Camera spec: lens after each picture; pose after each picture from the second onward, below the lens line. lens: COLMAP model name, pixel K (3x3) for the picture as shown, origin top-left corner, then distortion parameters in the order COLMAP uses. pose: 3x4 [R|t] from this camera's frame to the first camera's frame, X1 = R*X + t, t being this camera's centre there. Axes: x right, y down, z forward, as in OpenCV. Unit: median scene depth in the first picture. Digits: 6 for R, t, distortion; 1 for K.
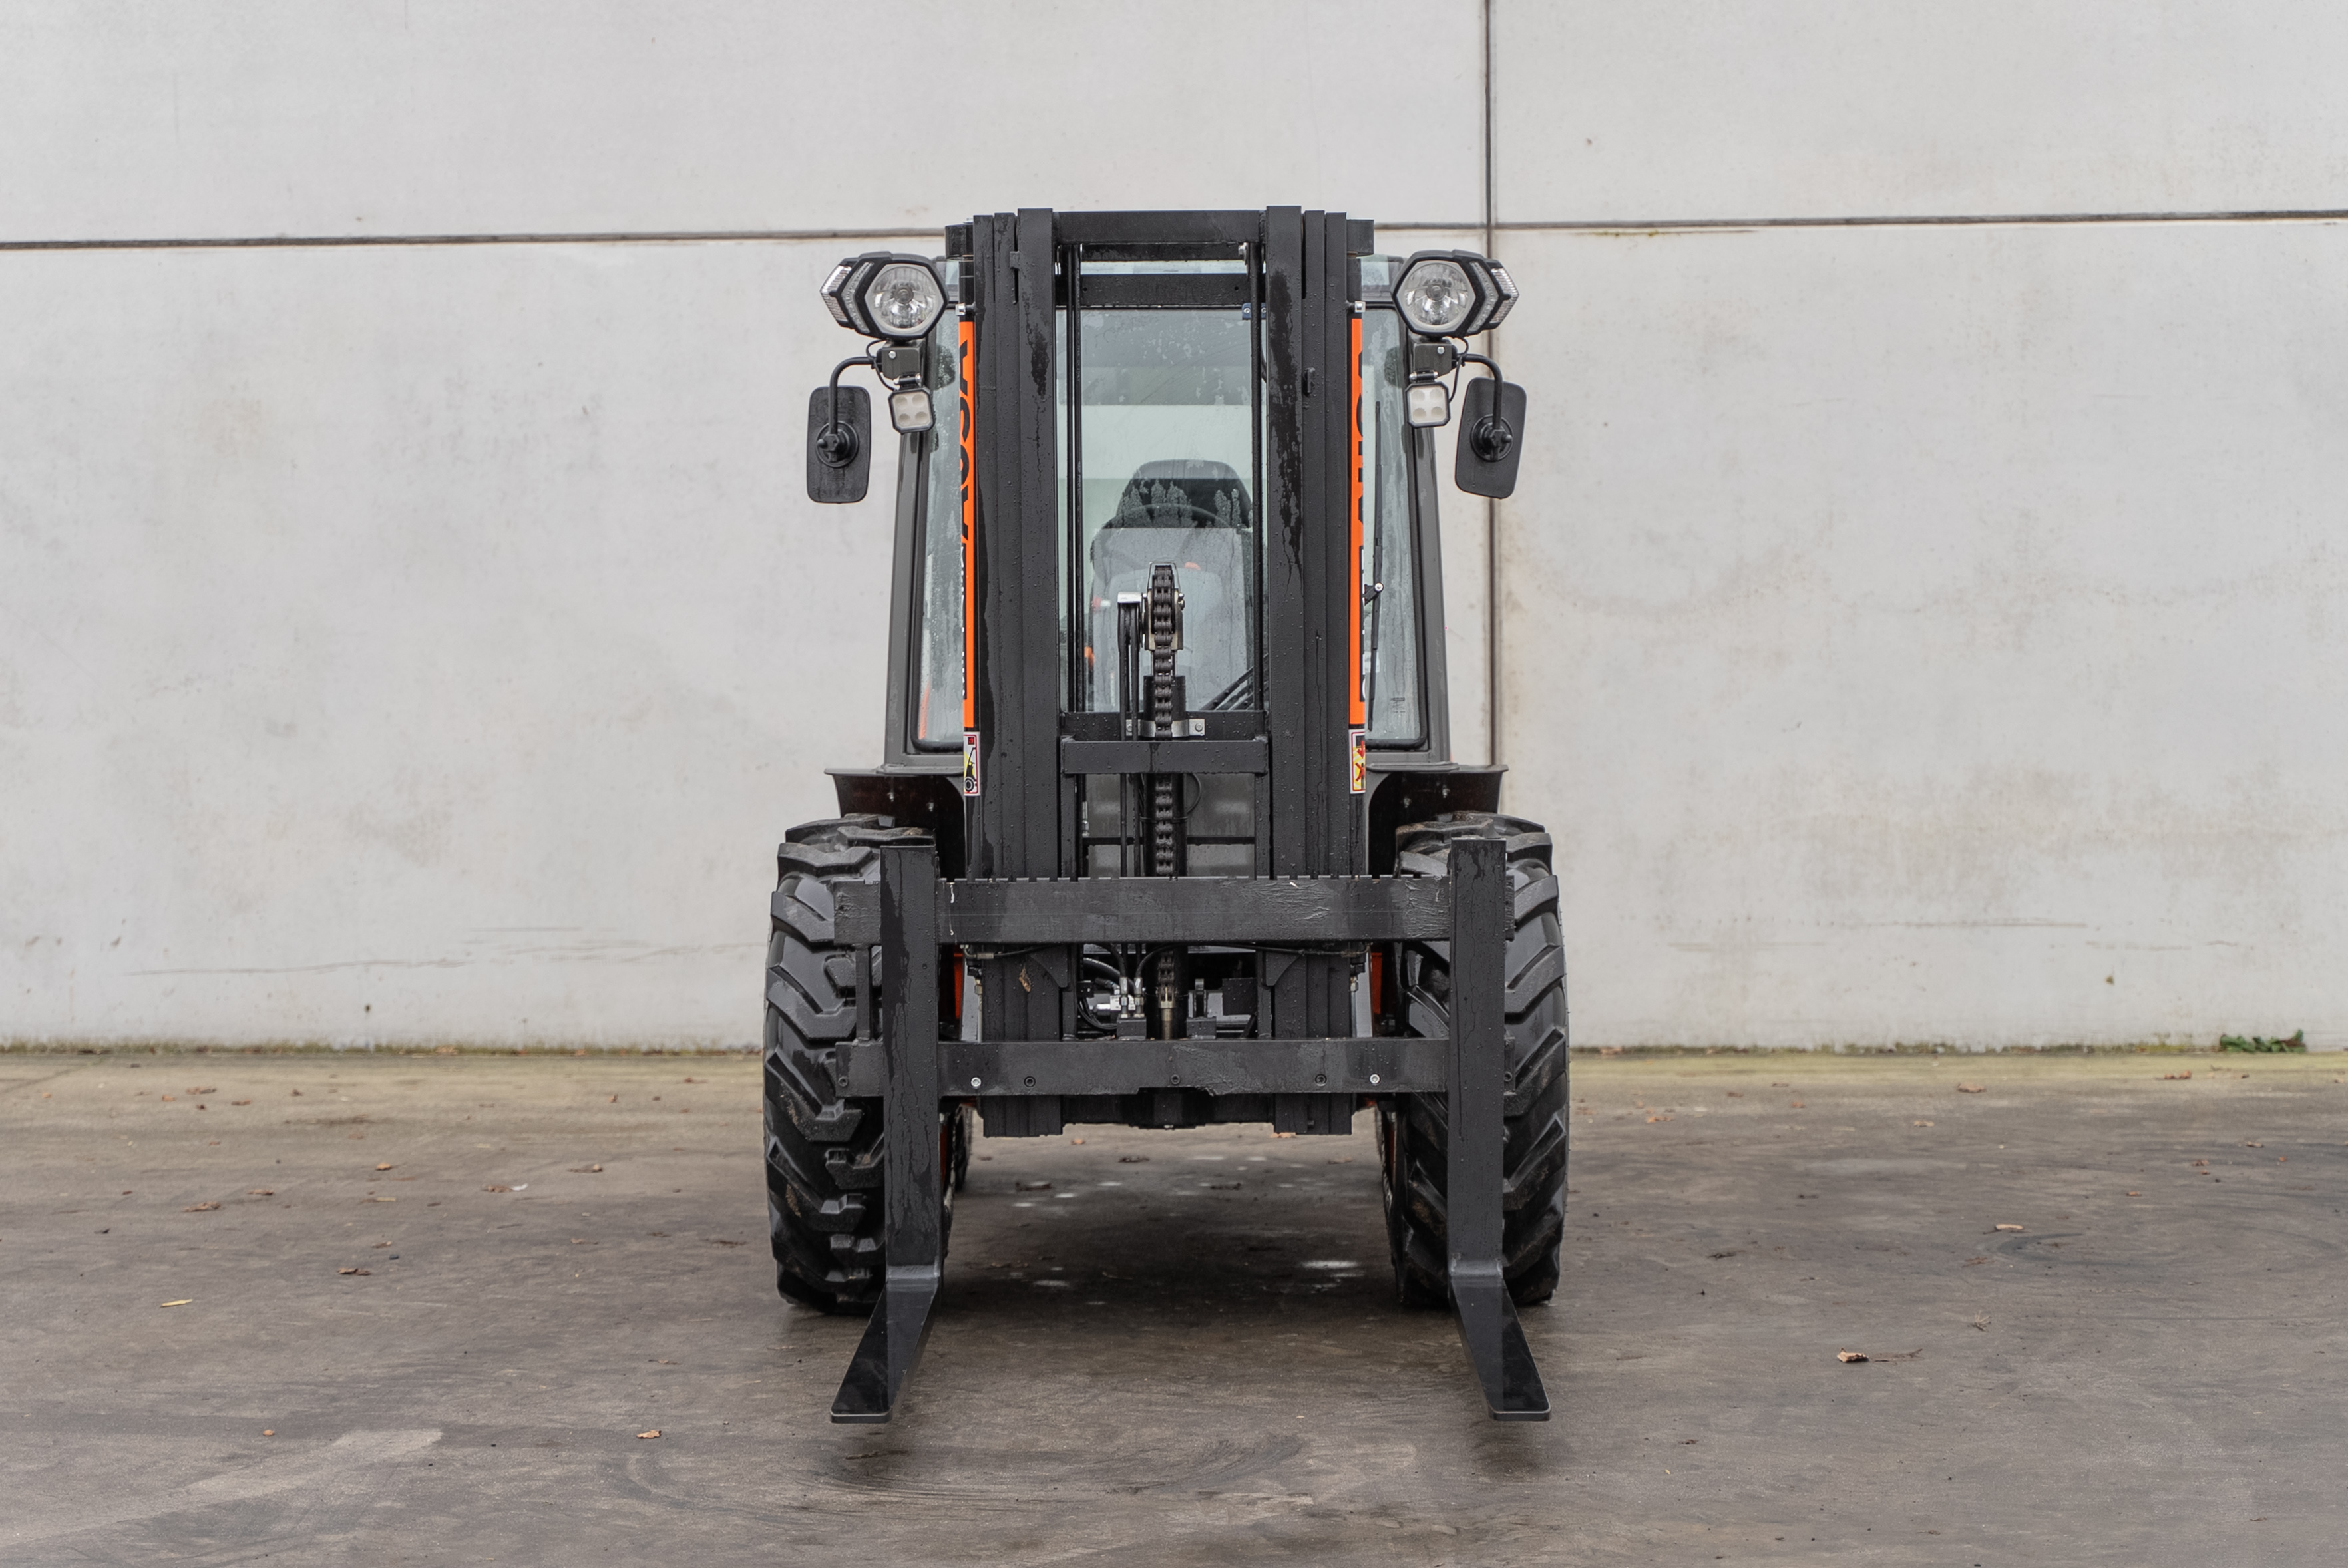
lens RADIAL K [[4003.0, 0, 1175.4], [0, 4003.0, 738.8], [0, 0, 1]] dist [0.003269, -0.079705]
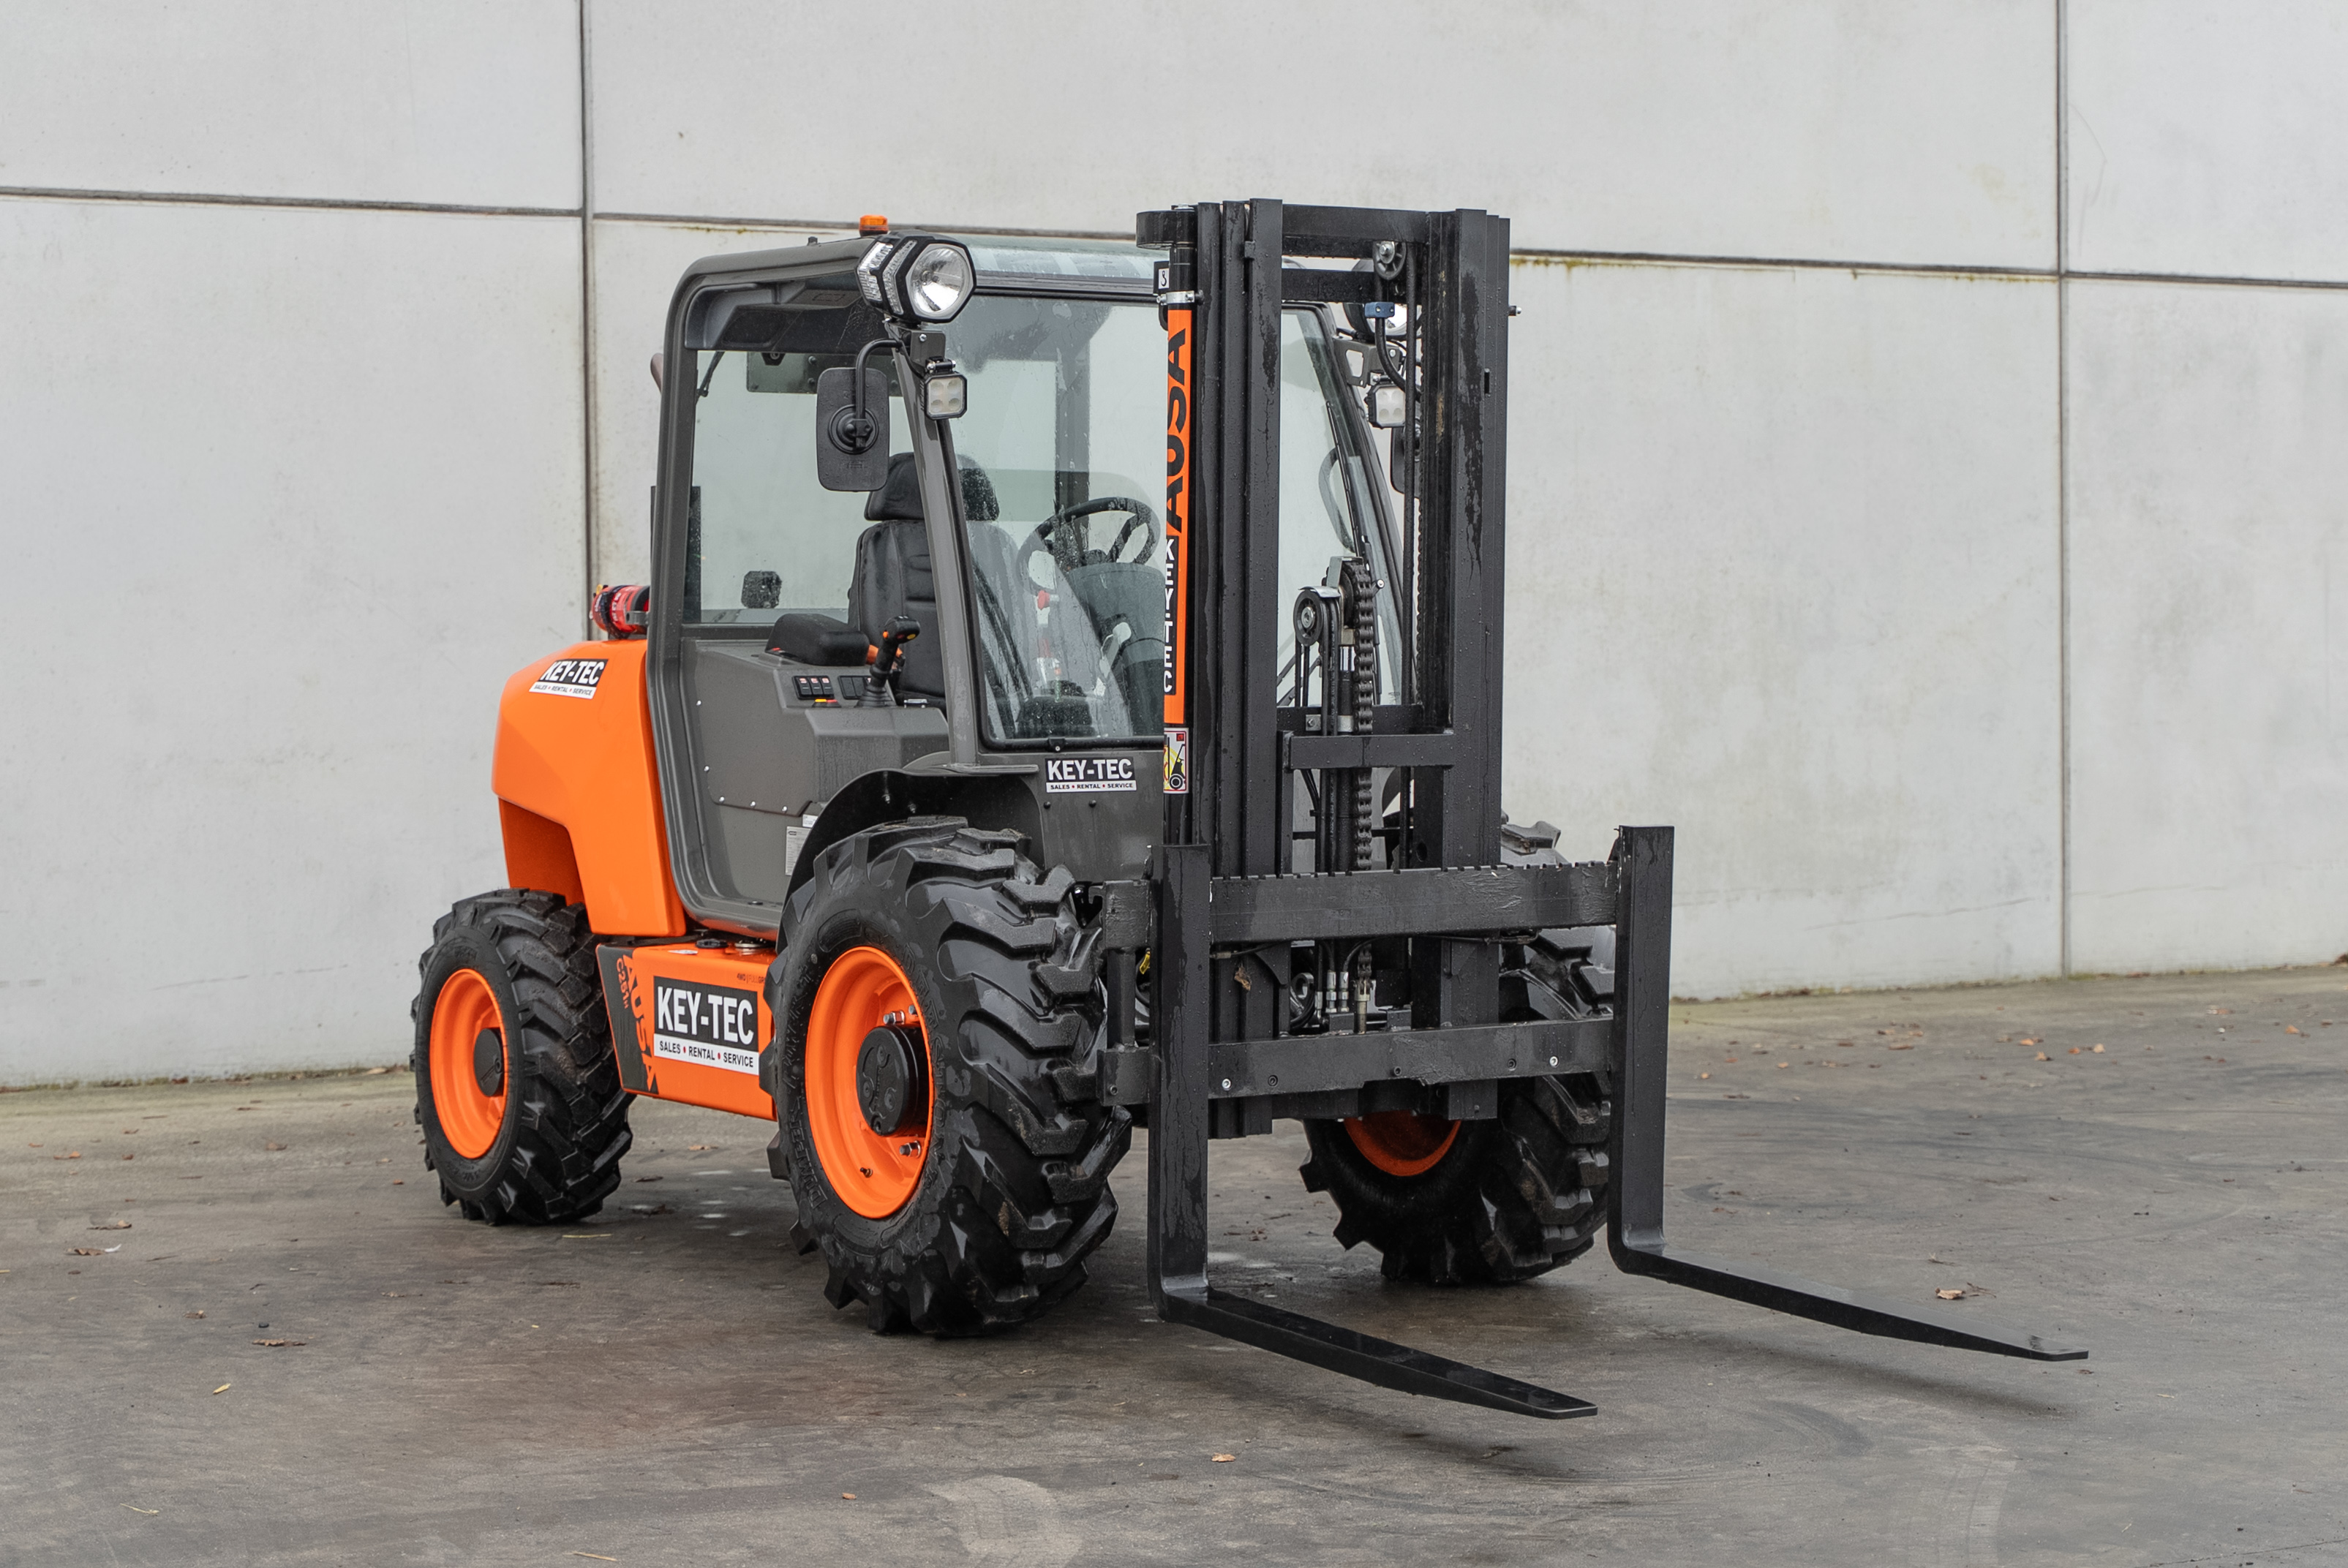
lens RADIAL K [[4038.3, 0, 1172.2], [0, 4038.3, 715.4], [0, 0, 1]] dist [-0.010207, 0.000356]
pose [[0.878438, -0.007887, 0.477791, -0.530457], [0.011069, 0.999931, -0.003845, -0.001095], [-0.477727, 0.008666, 0.878465, 0.133165]]
